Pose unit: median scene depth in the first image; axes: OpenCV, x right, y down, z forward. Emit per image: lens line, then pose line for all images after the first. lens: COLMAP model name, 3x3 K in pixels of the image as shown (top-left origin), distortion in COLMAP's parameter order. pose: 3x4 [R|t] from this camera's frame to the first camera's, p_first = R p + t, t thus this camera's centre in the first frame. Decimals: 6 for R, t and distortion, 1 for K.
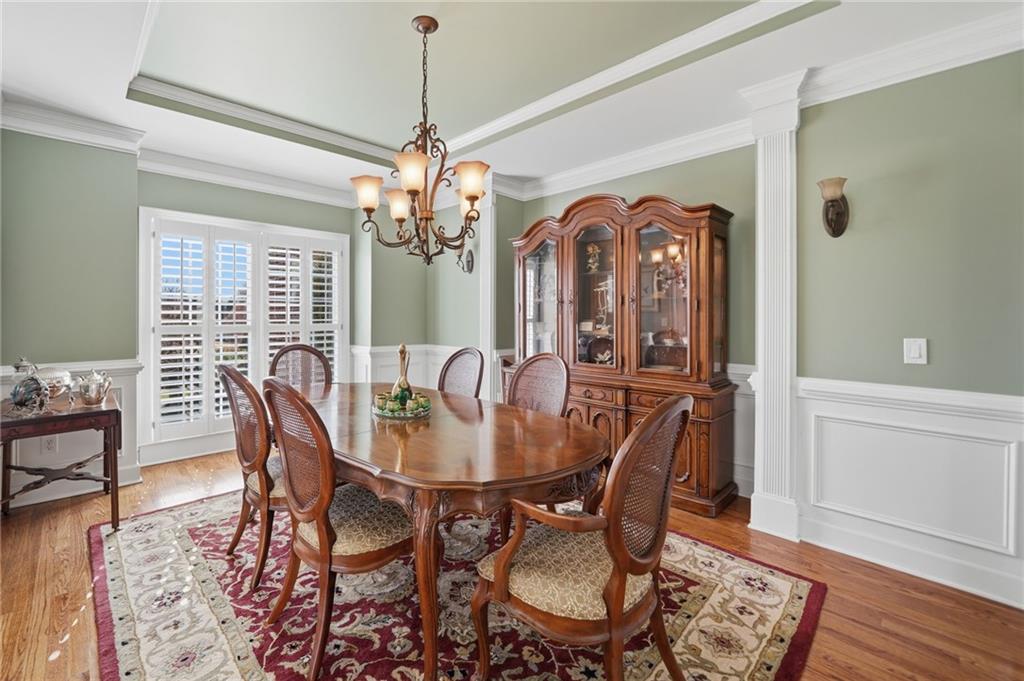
lens RADIAL K [[438.6, 0, 475.6], [0, 438.6, 313.0], [0, 0, 1]] dist [-0.007272, 0.002929]
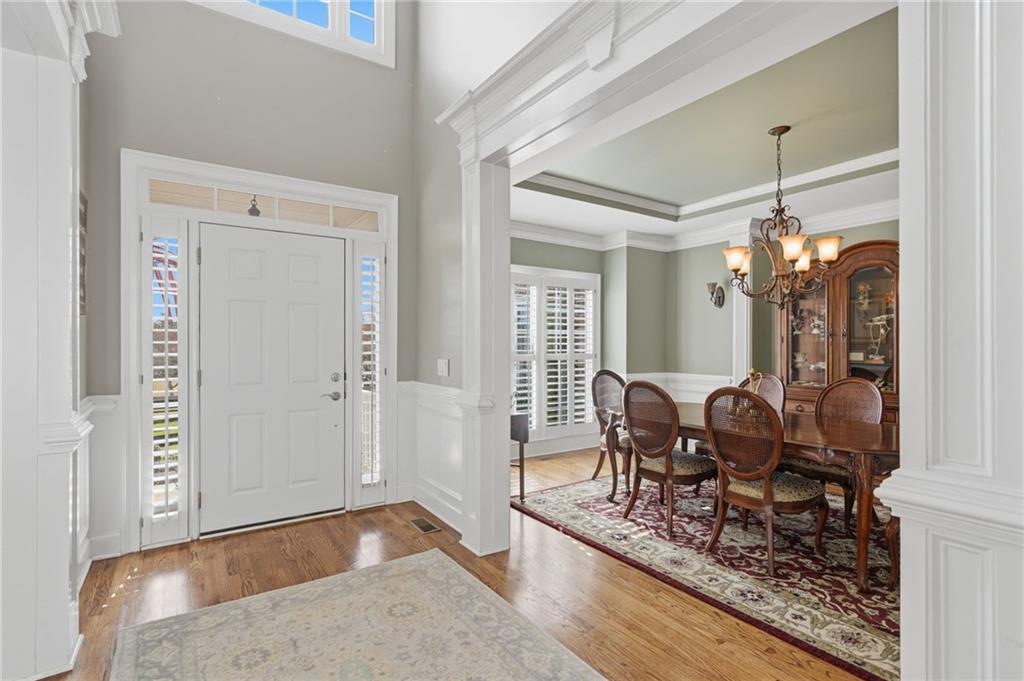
lens RADIAL K [[484.7, 0, 523.0], [0, 484.7, 344.0], [0, 0, 1]] dist [0.001925, -0.000145]
pose [[0.988186, -0.000701, -0.153260, -0.576797], [0.001016, 0.999998, 0.001978, -0.006198], [0.153258, -0.002111, 0.988184, -0.511002]]
